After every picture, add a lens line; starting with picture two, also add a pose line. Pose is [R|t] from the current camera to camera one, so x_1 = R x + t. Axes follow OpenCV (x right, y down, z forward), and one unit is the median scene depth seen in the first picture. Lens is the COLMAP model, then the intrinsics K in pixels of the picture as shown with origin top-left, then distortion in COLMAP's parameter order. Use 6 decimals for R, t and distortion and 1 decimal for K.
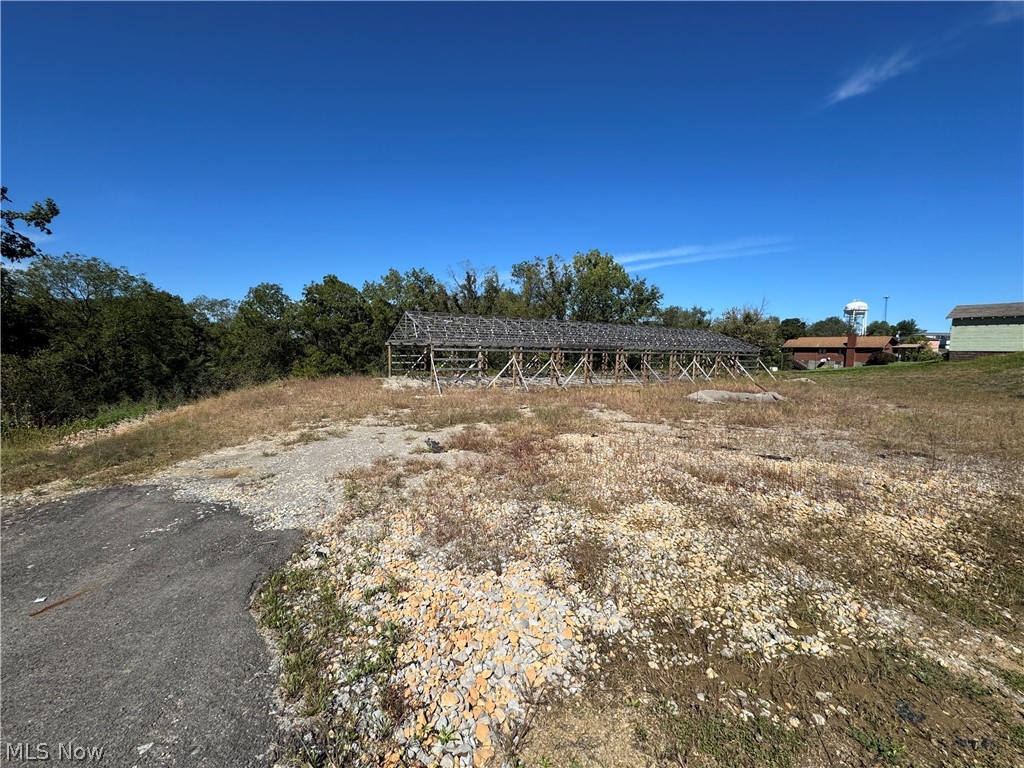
lens RADIAL K [[407.2, 0, 512.0], [0, 407.2, 384.0], [0, 0, 1]] dist [-0.002912, 0.000235]
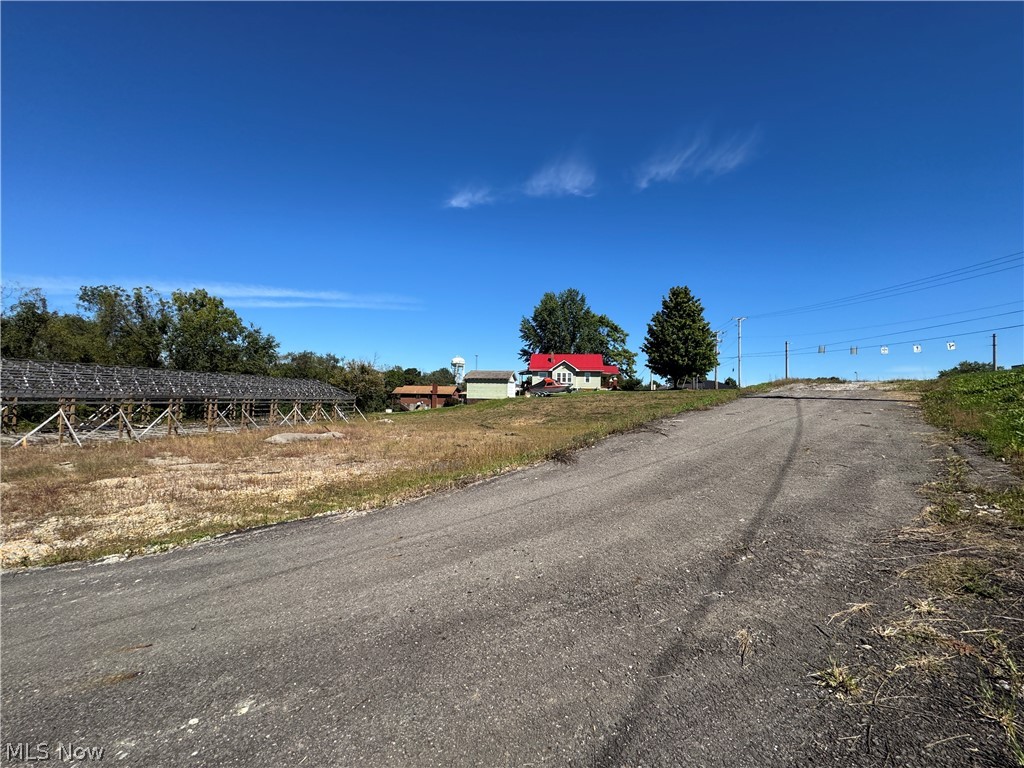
lens RADIAL K [[407.2, 0, 512.0], [0, 407.2, 384.0], [0, 0, 1]] dist [-0.002912, 0.000235]
pose [[0.685409, 0.021545, 0.727839, 0.128603], [0.053702, 0.995344, -0.080035, 0.003902], [-0.726175, 0.093943, 0.681061, -1.240623]]
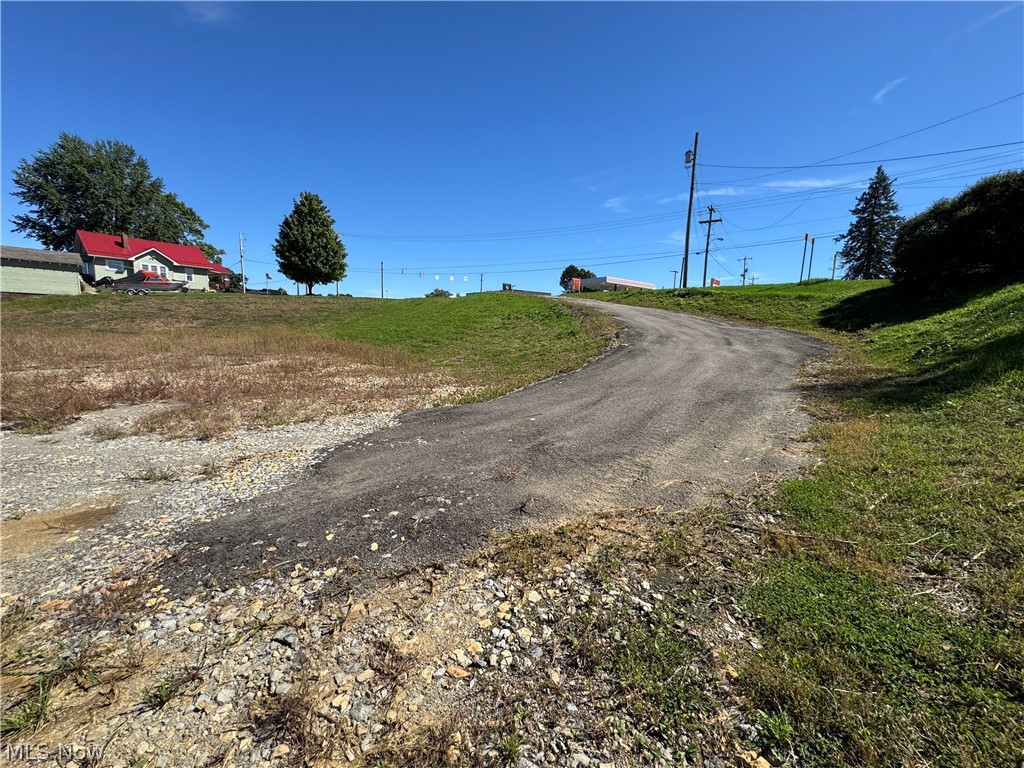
lens RADIAL K [[407.2, 0, 512.0], [0, 407.2, 384.0], [0, 0, 1]] dist [-0.002912, 0.000235]
pose [[-0.328627, -0.164317, 0.930056, -1.308127], [0.040593, 0.981382, 0.187728, 0.026101], [-0.943587, 0.099447, -0.315839, 0.785709]]
